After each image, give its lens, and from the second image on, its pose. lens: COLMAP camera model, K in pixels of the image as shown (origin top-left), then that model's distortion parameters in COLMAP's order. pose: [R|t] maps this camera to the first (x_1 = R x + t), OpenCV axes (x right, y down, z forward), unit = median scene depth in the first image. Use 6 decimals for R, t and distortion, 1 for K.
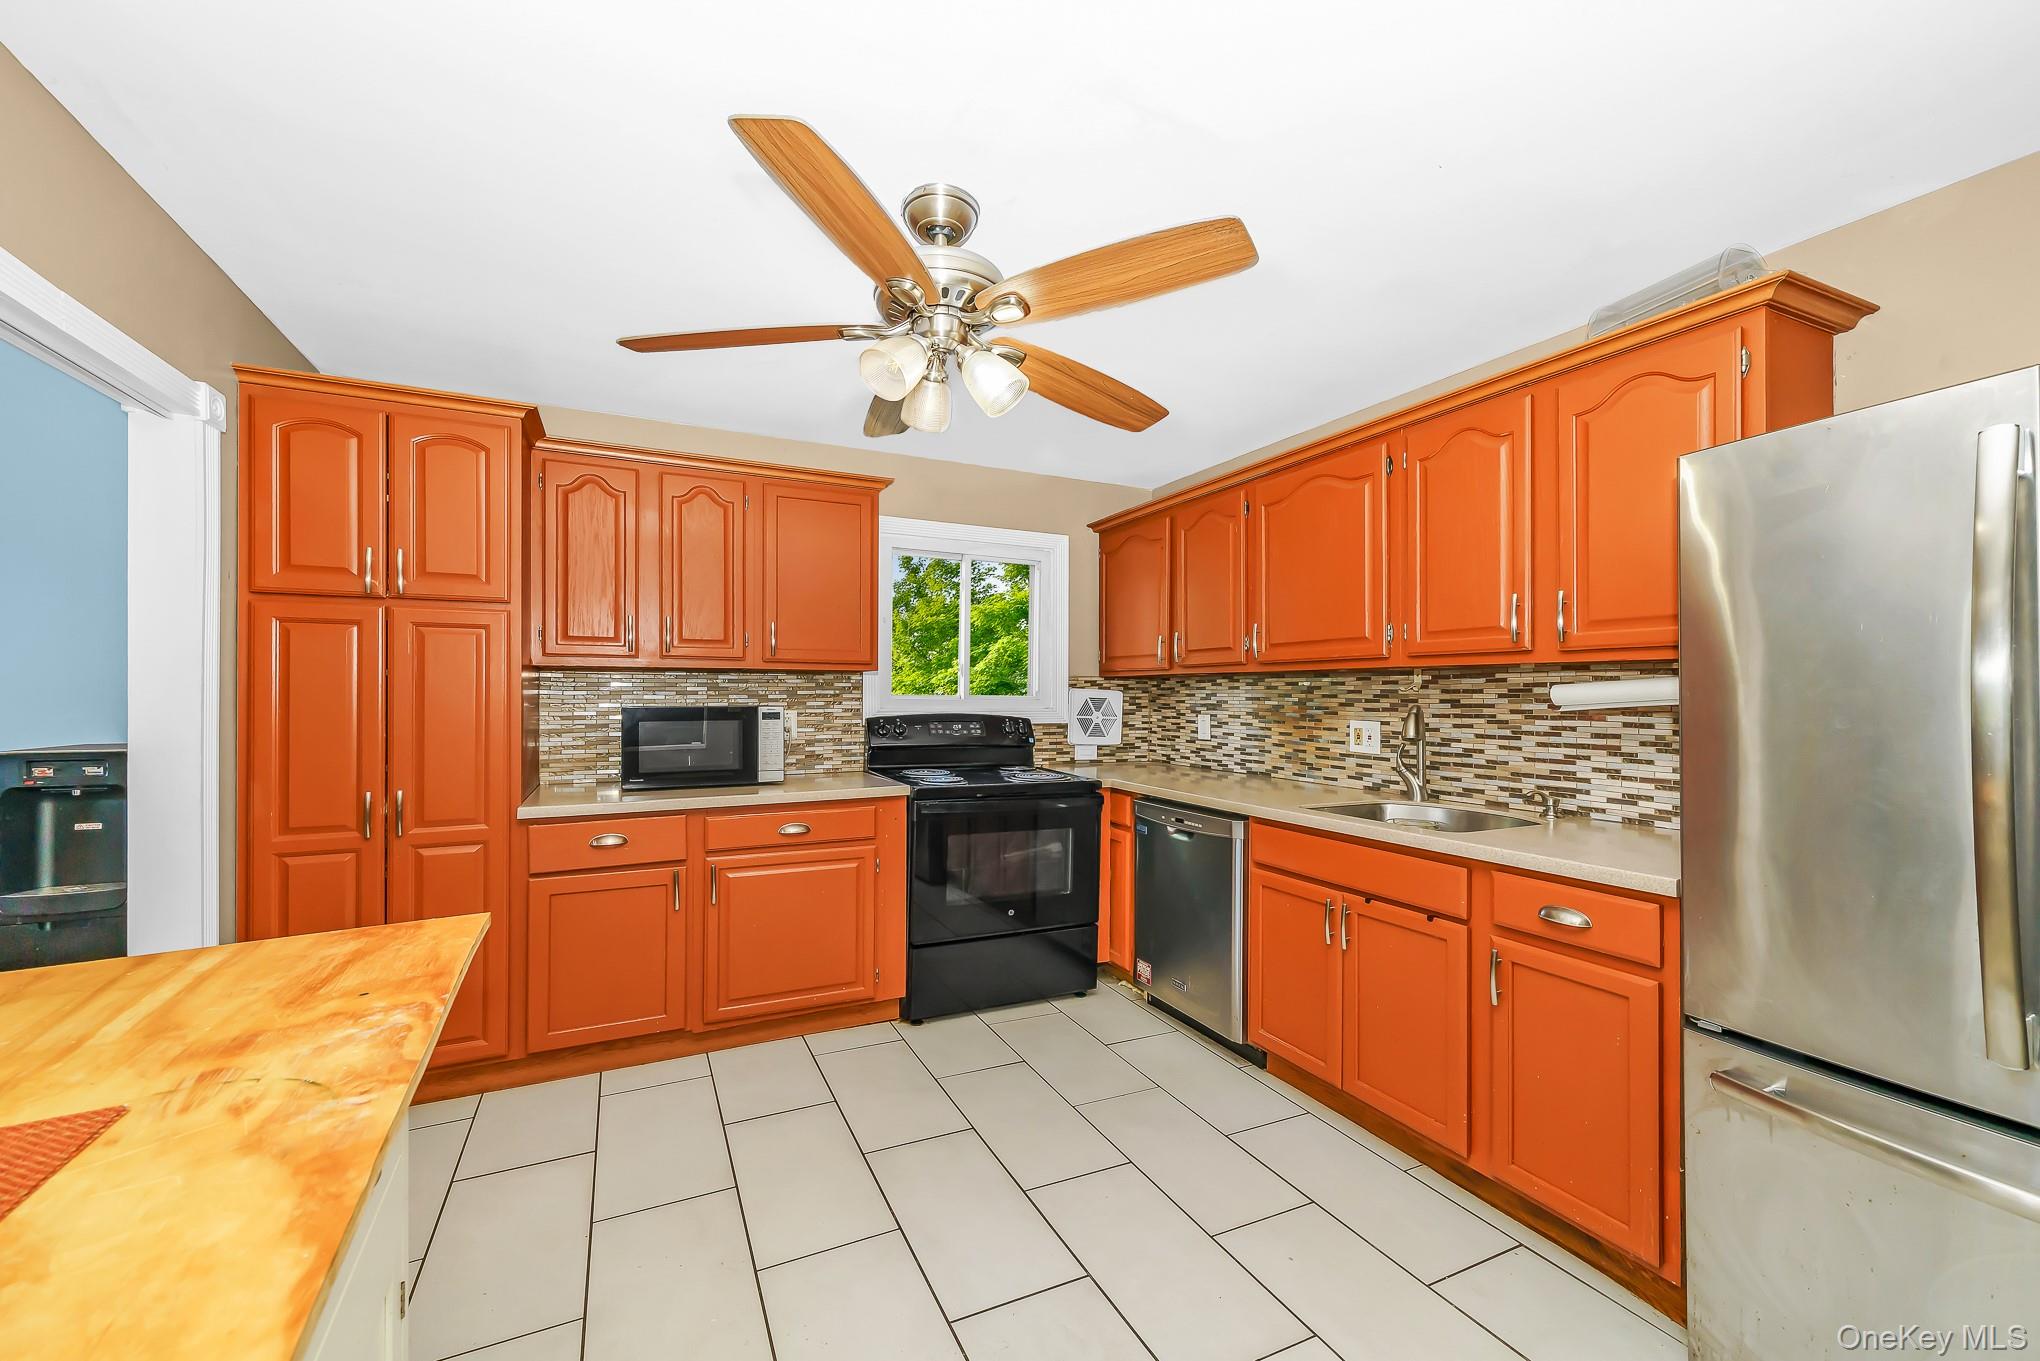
lens RADIAL K [[827.7, 0, 958.2], [0, 827.7, 683.6], [0, 0, 1]] dist [0.008329, -0.000082]
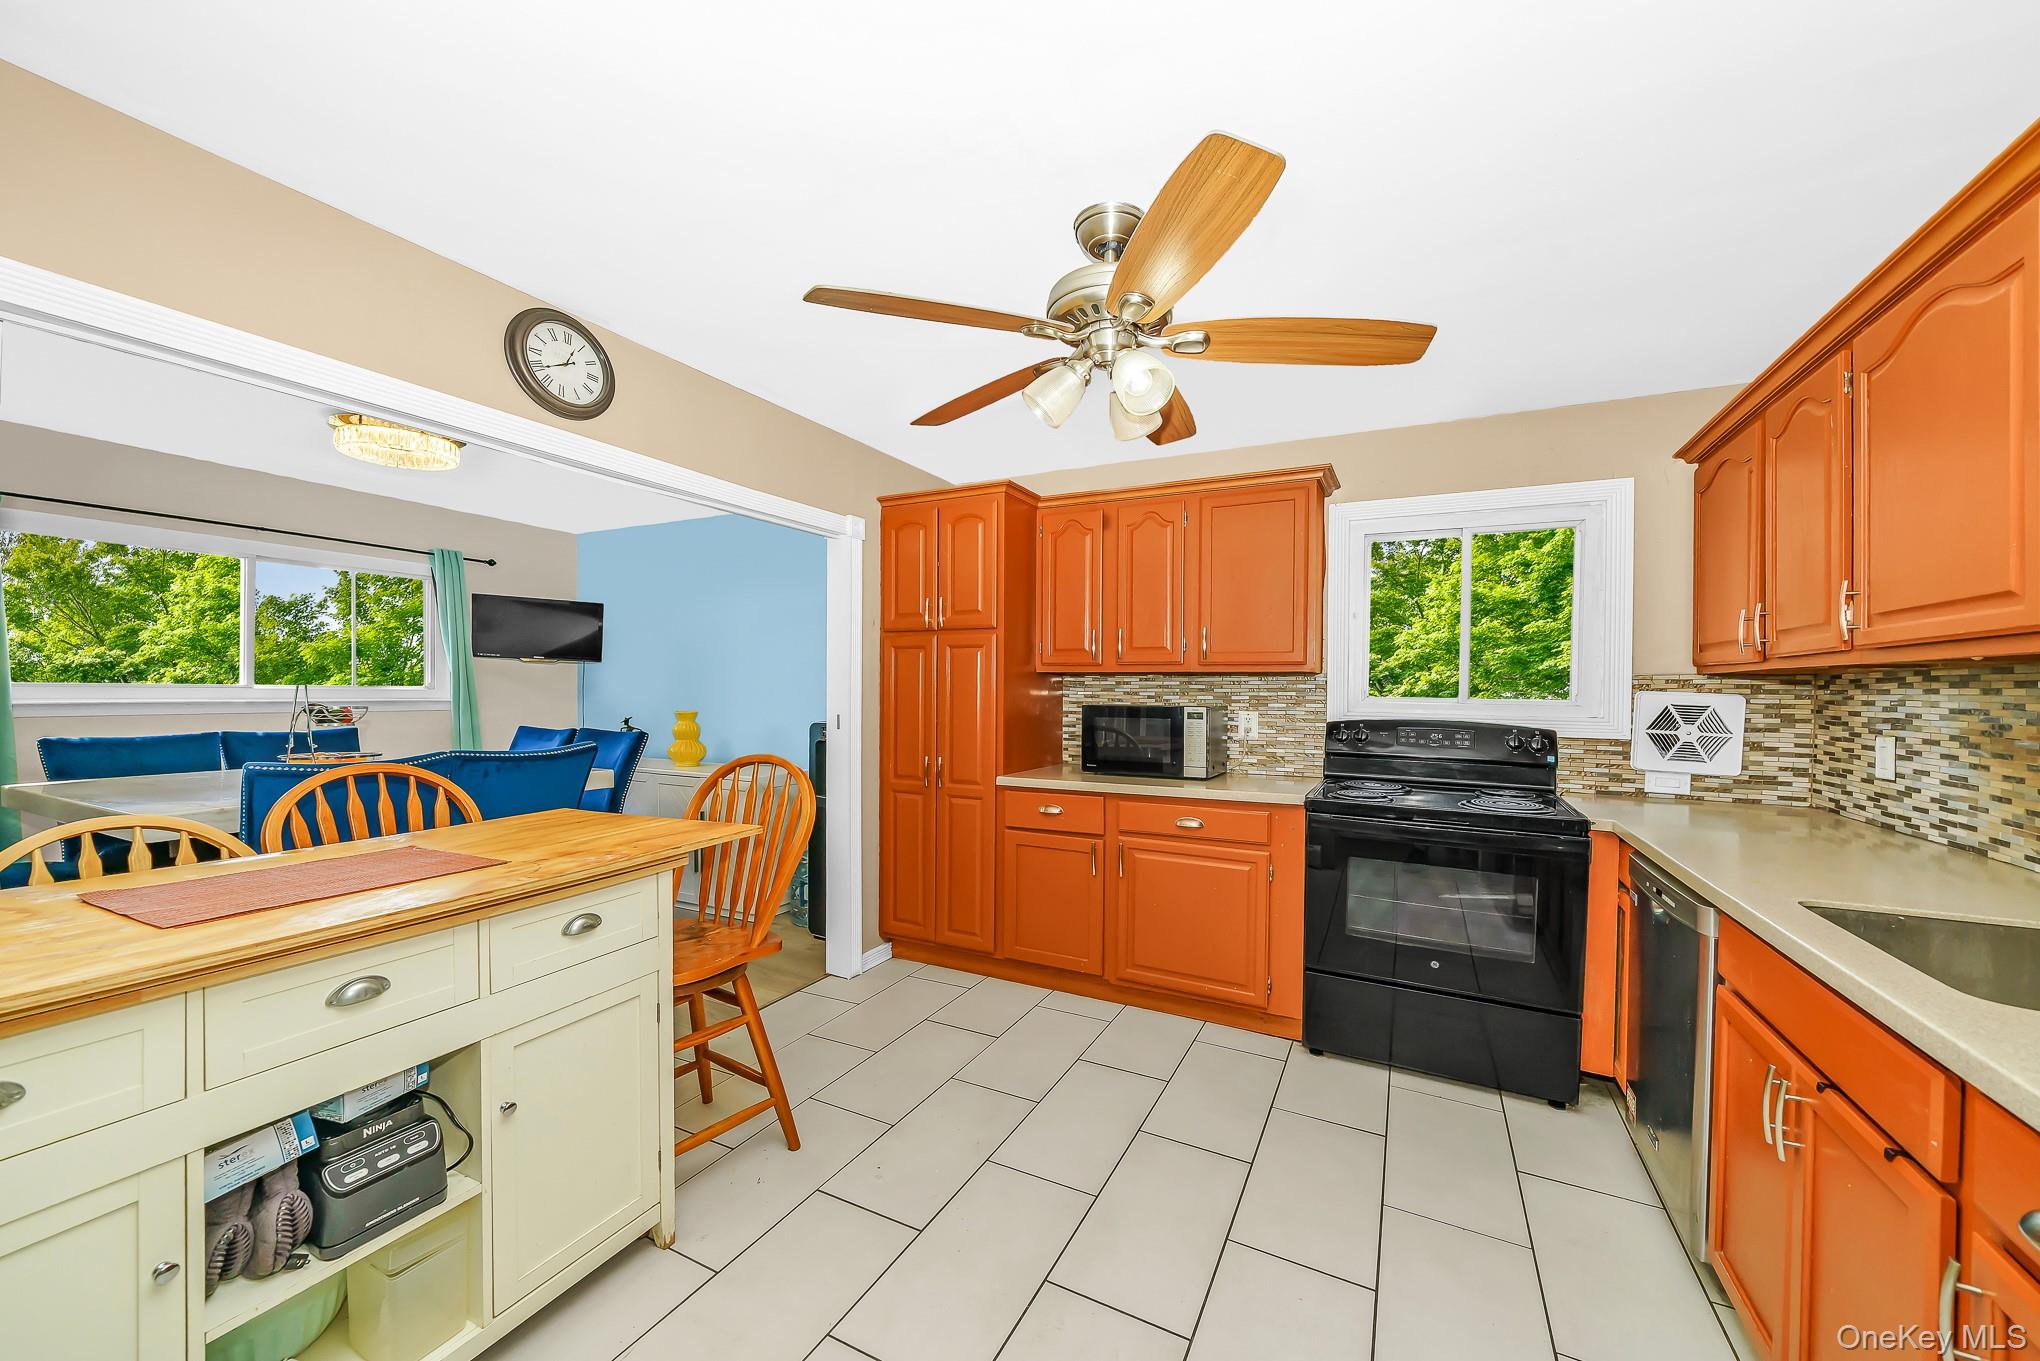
lens RADIAL K [[762.4, 0, 974.6], [0, 762.4, 688.0], [0, 0, 1]] dist [-0.002231, -0.000476]
pose [[0.598419, 0.000888, -0.801183, 0.398693], [0.004058, 0.999983, 0.004139, -0.002285], [0.801173, -0.005728, 0.598405, 0.187091]]
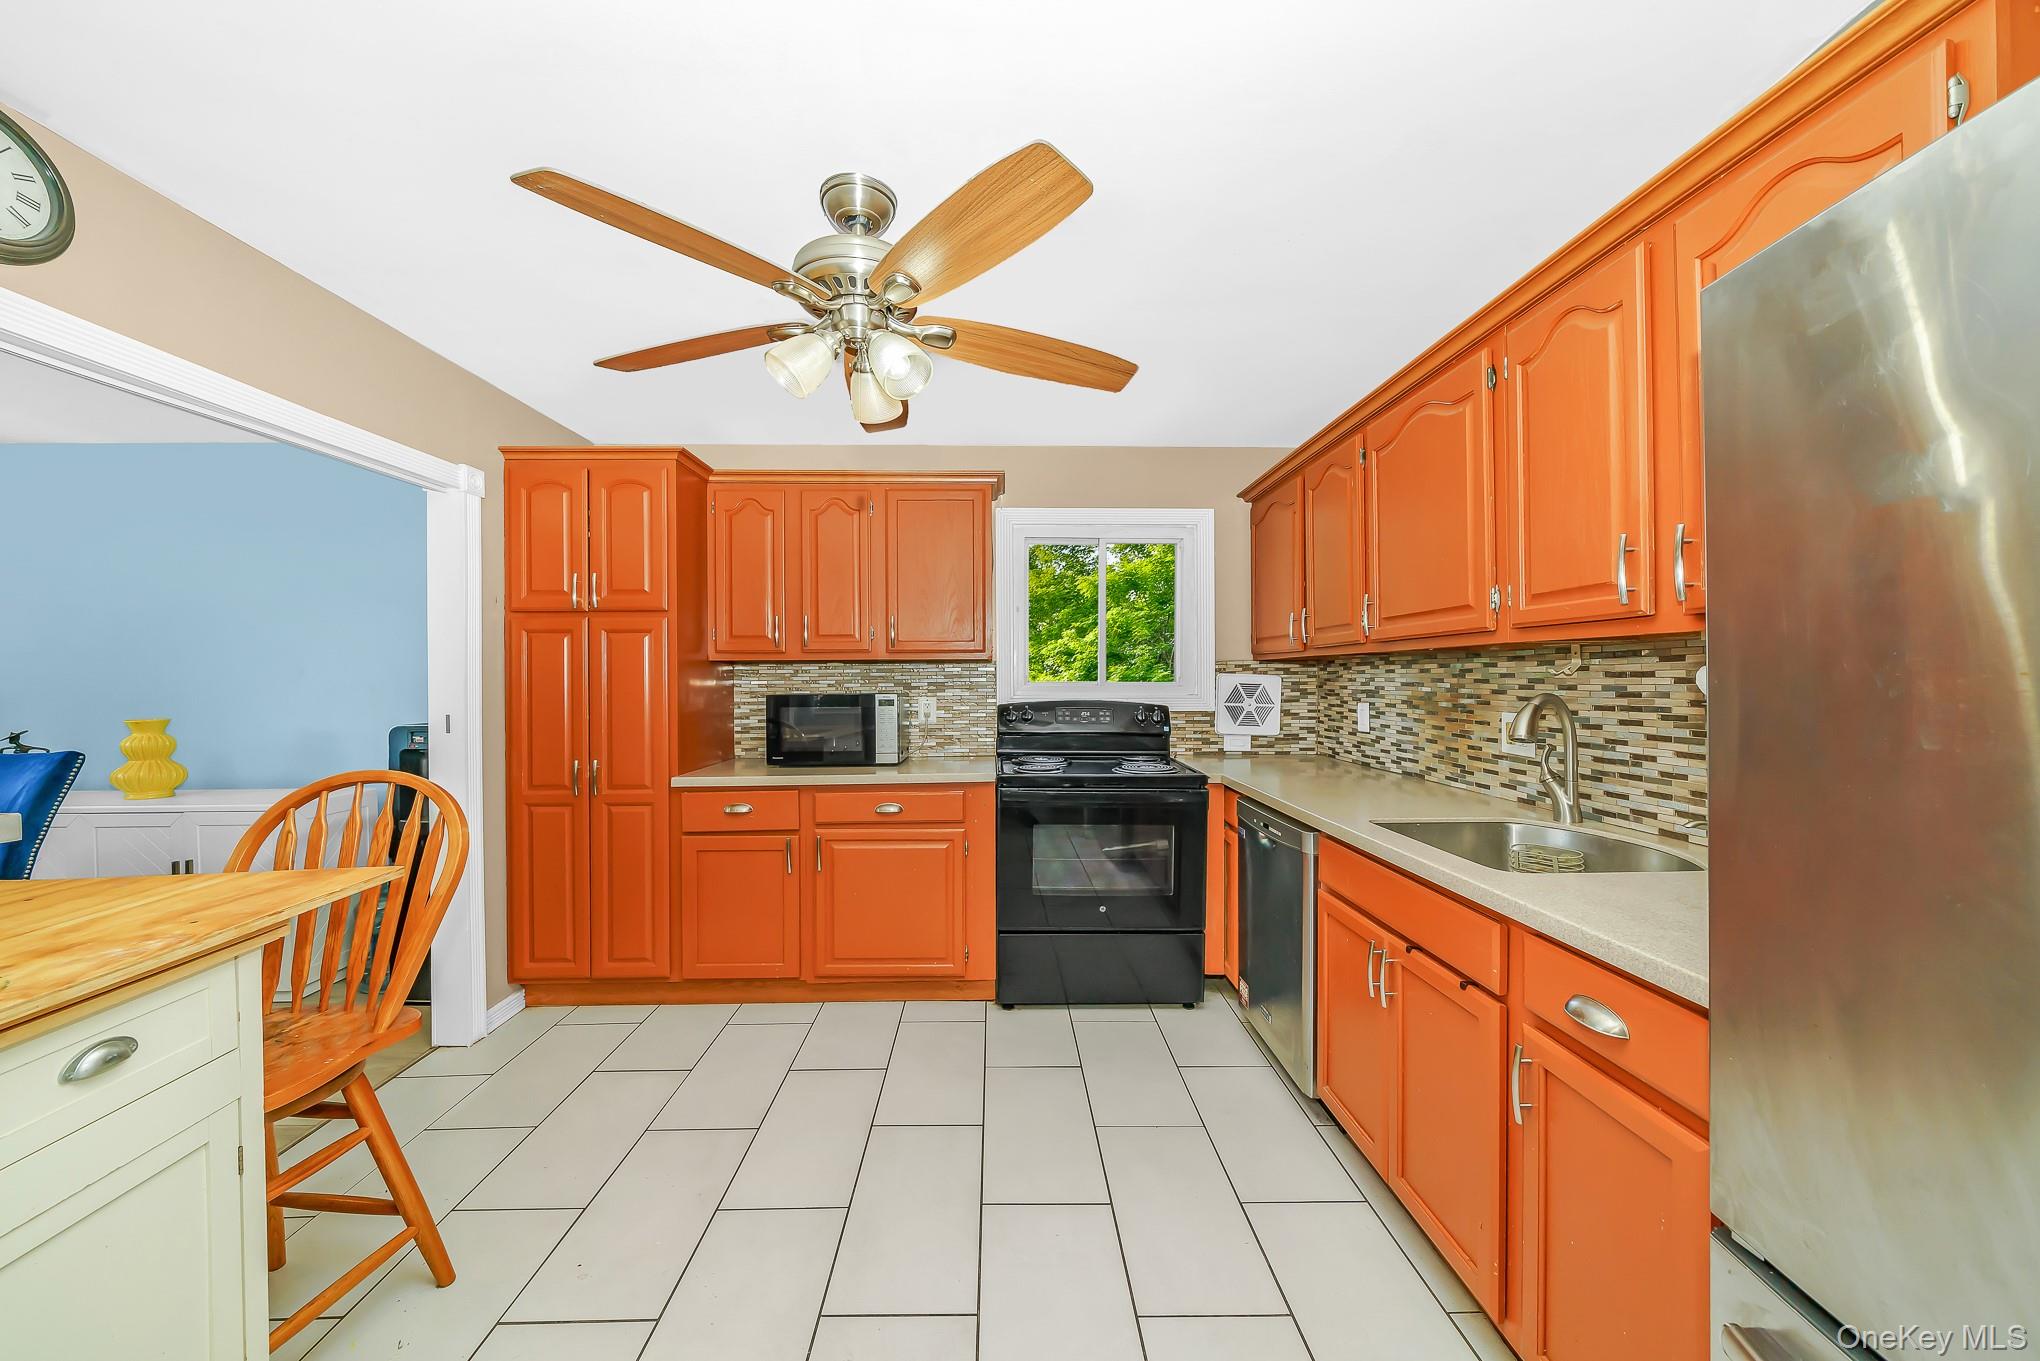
lens RADIAL K [[765.4, 0, 977.1], [0, 765.4, 671.1], [0, 0, 1]] dist [-0.001065, 0.000028]
pose [[0.911537, -0.012734, -0.411020, 0.301764], [0.014515, 0.999894, 0.001214, -0.002182], [0.410961, -0.007073, 0.911626, 0.135648]]
